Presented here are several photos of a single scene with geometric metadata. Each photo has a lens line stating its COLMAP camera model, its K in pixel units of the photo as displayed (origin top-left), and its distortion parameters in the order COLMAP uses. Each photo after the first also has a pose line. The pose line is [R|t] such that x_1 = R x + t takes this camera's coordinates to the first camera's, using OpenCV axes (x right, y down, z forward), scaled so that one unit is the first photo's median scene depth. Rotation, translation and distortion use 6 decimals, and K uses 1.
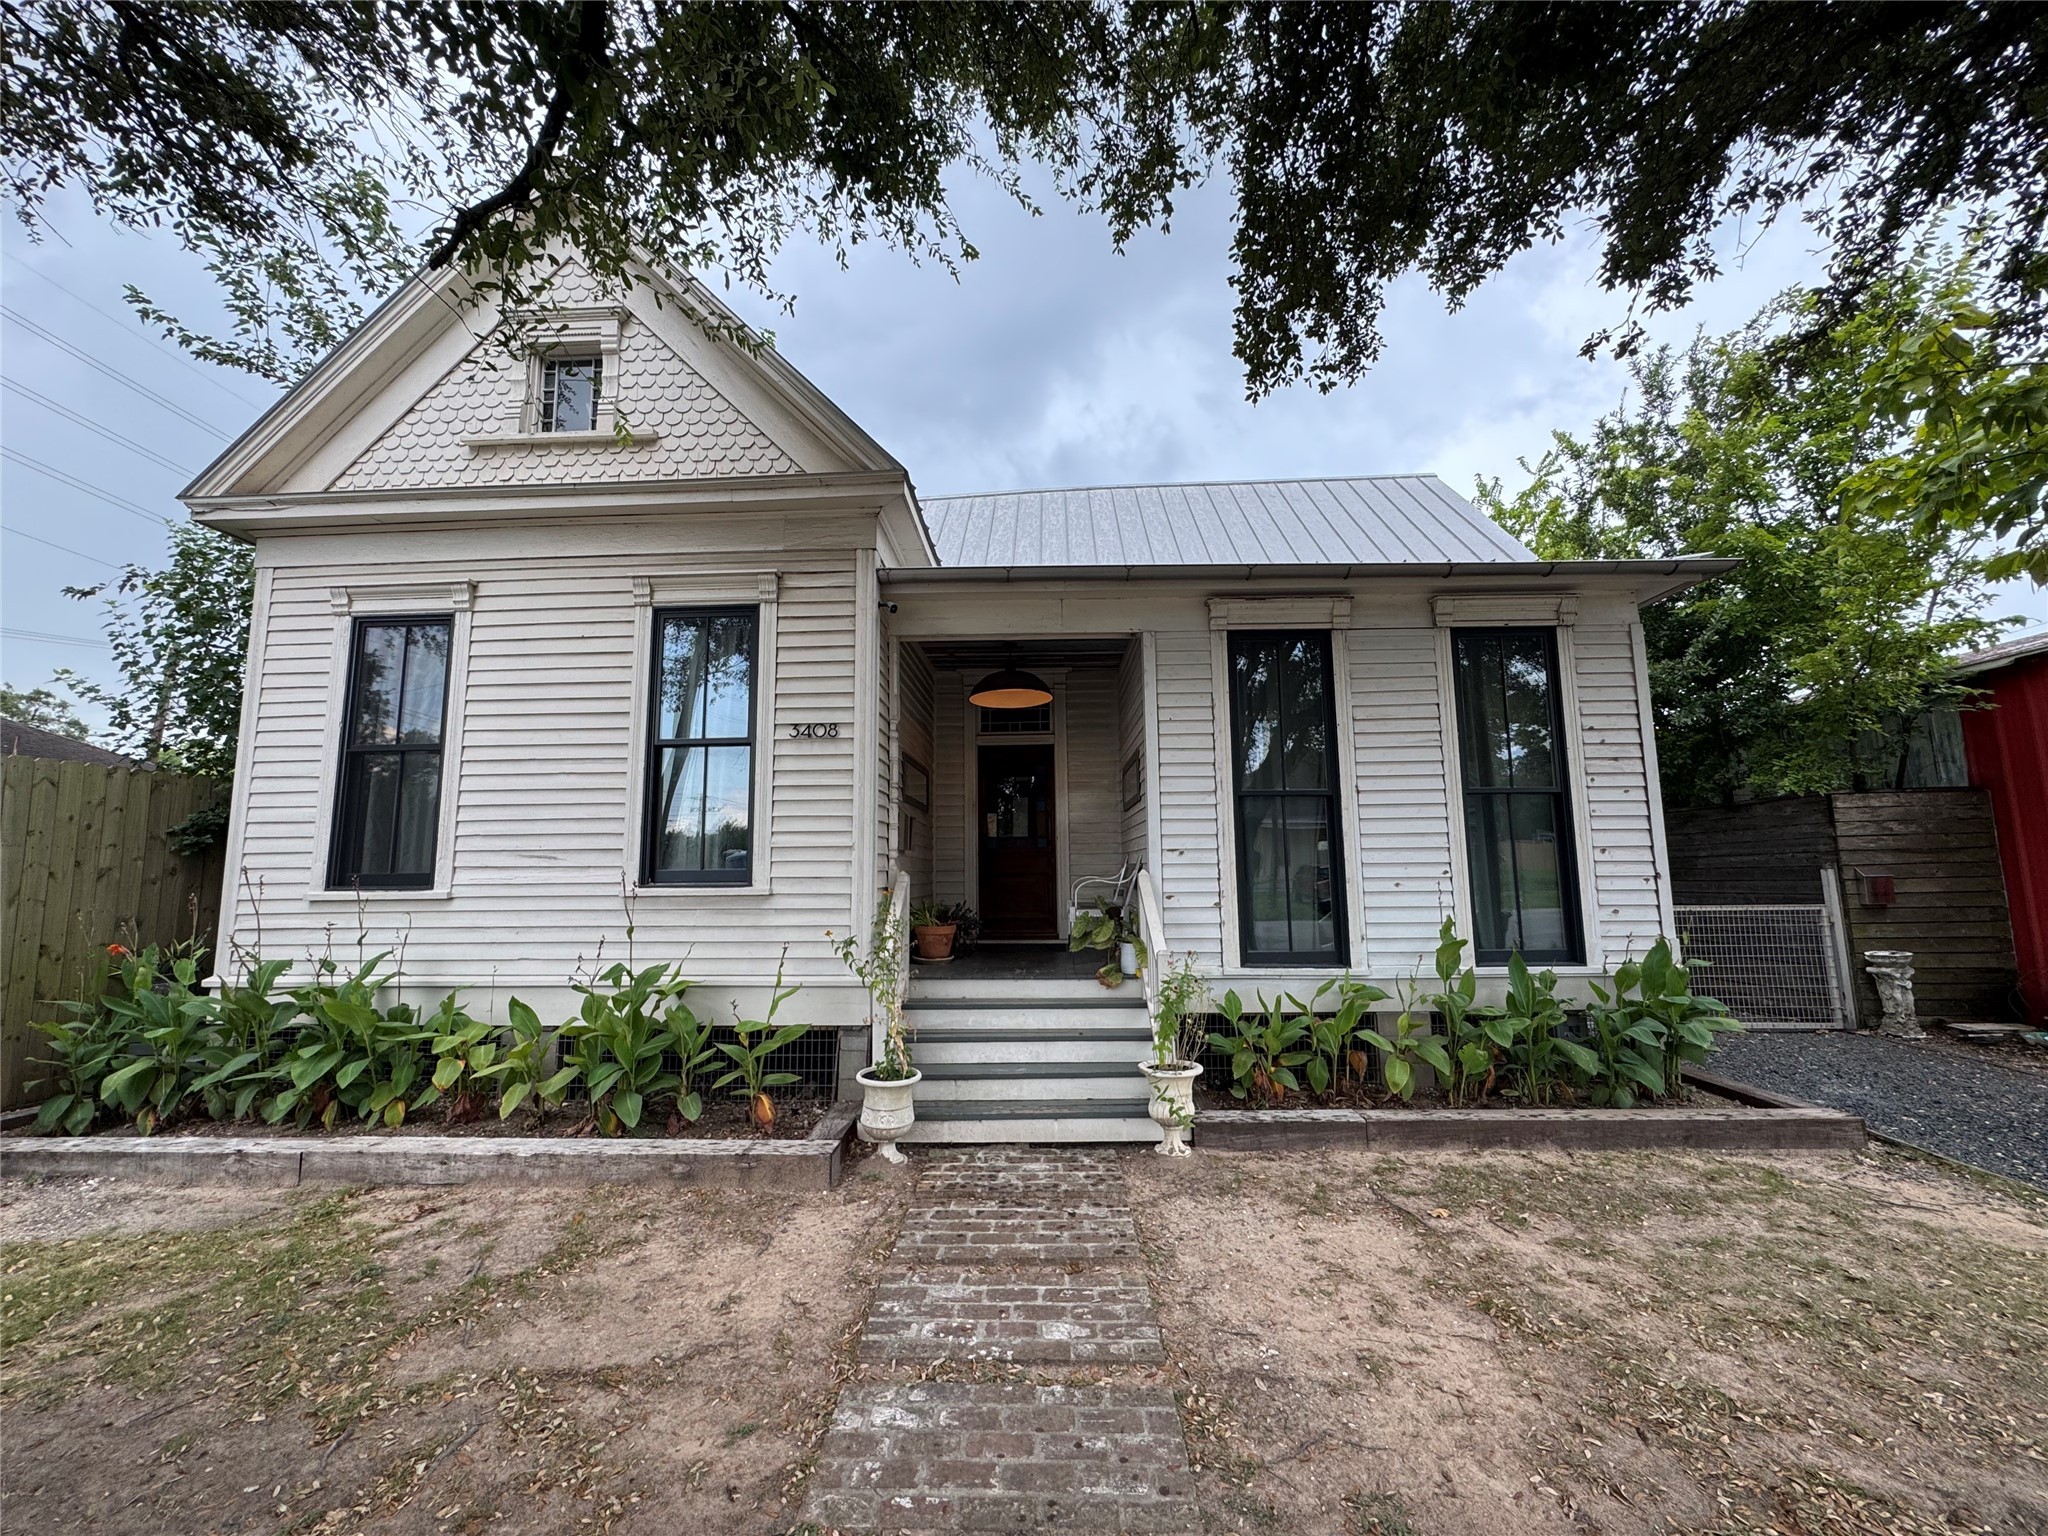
lens RADIAL K [[820.4, 0, 1028.7], [0, 820.4, 766.0], [0, 0, 1]] dist [-0.004081, 0.000047]
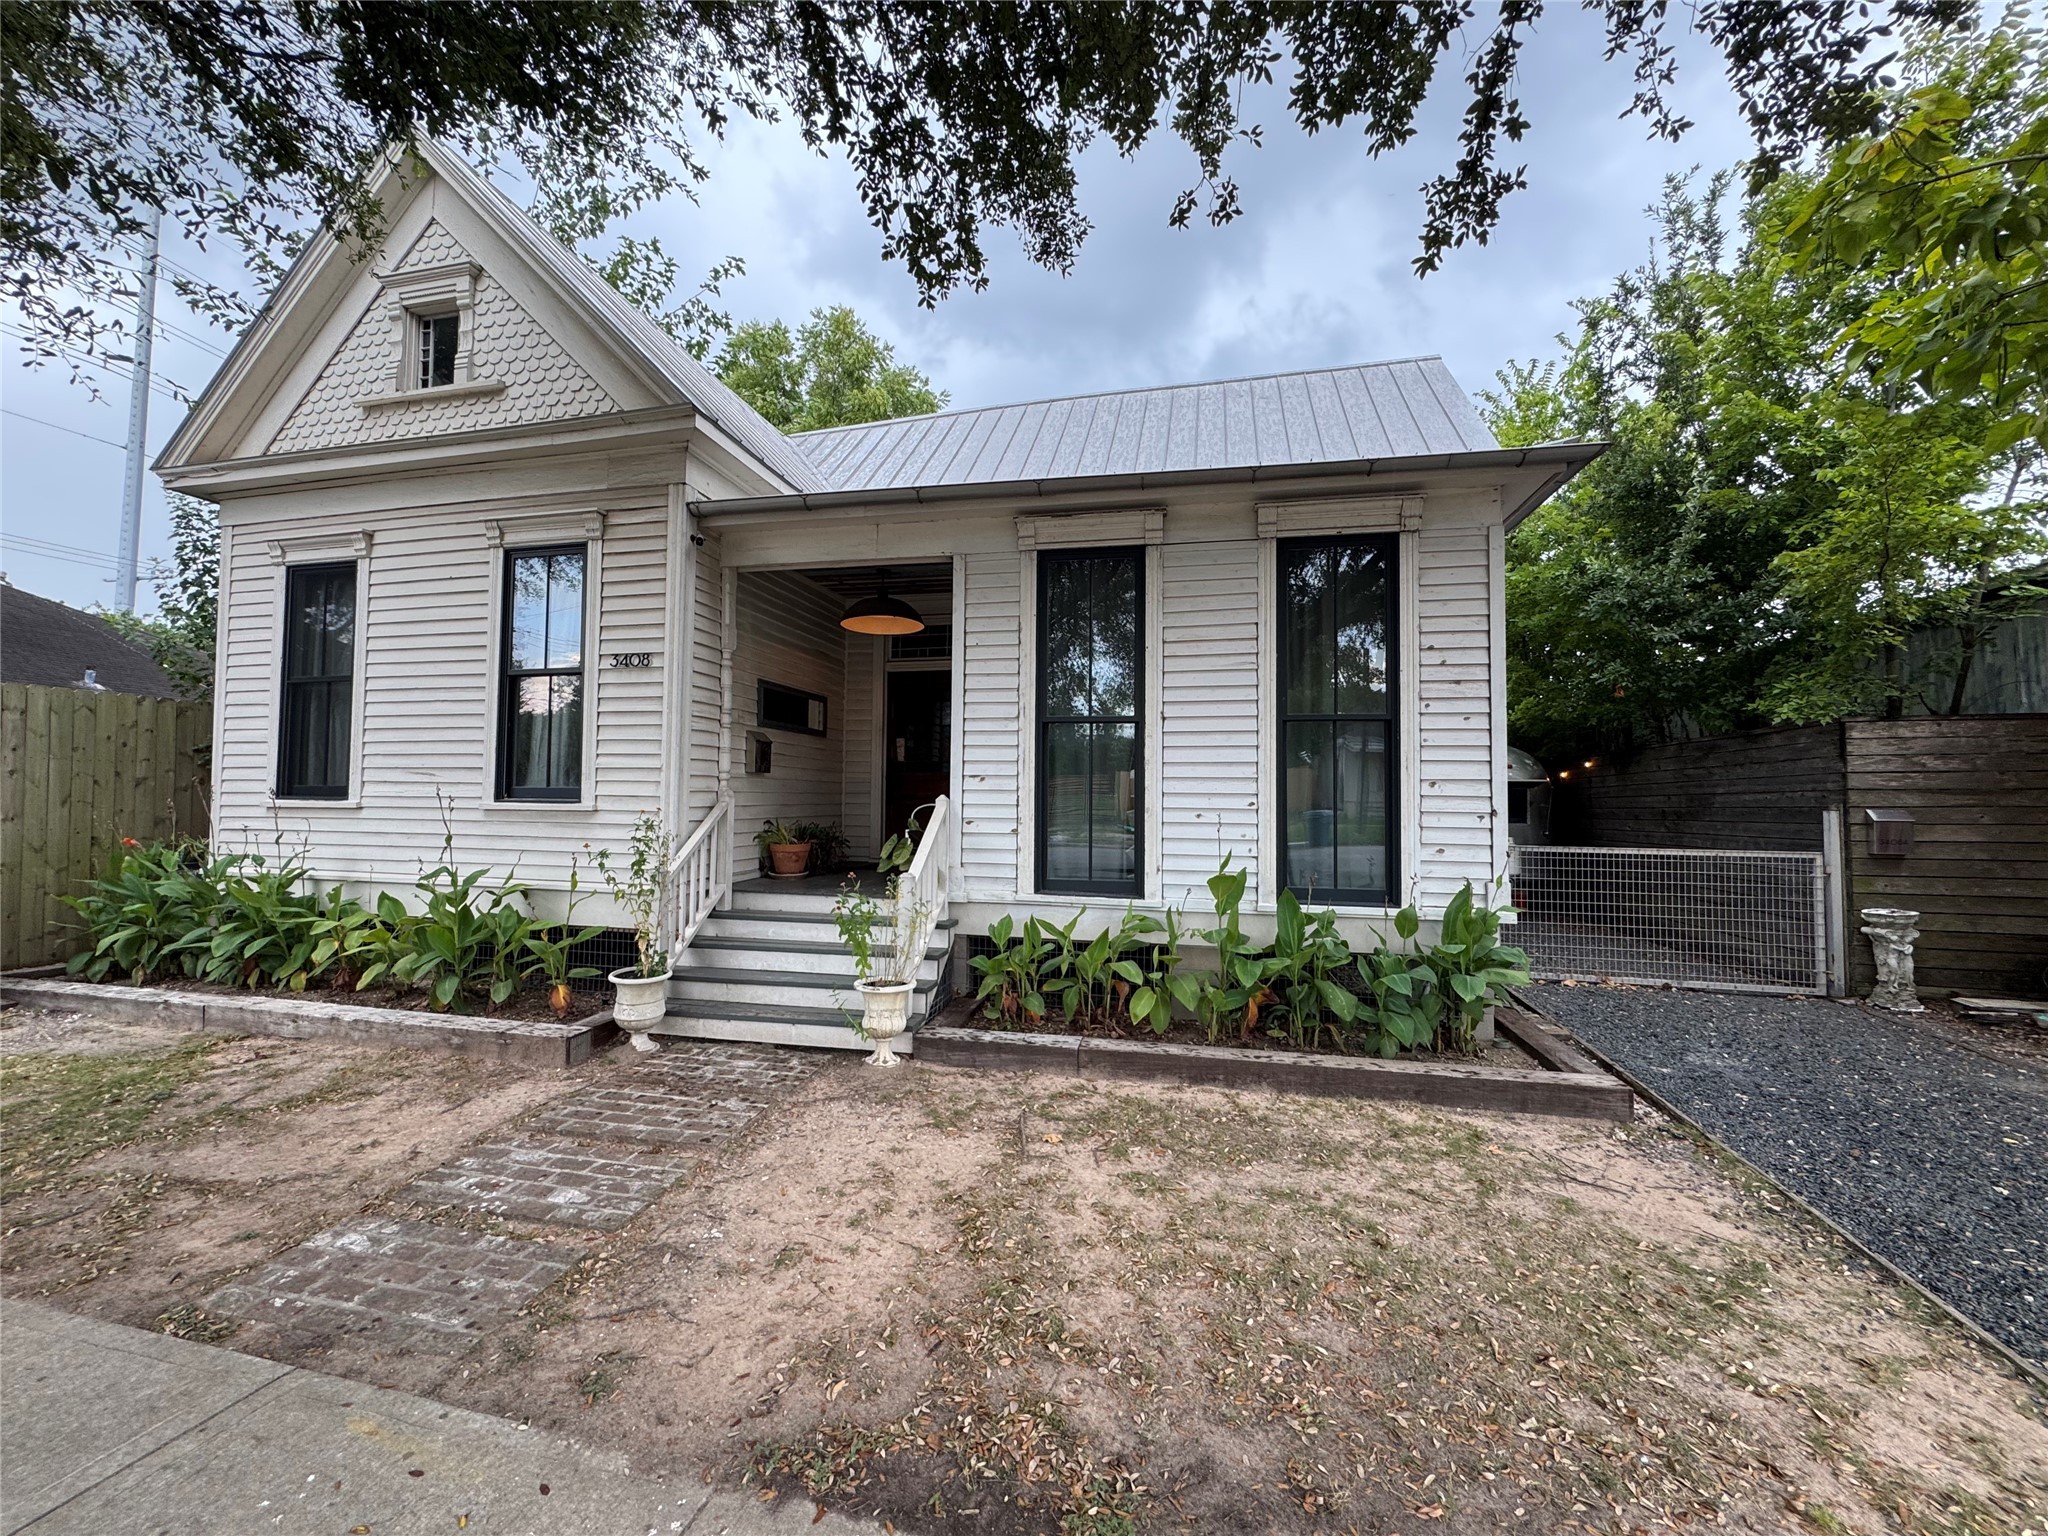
lens RADIAL K [[820.4, 0, 1027.8], [0, 820.4, 766.0], [0, 0, 1]] dist [-0.004081, 0.000047]
pose [[0.982625, 0.012948, -0.185152, 0.447349], [0.004056, 0.995828, 0.091165, -0.000856], [0.185560, -0.090332, 0.978472, 0.034037]]
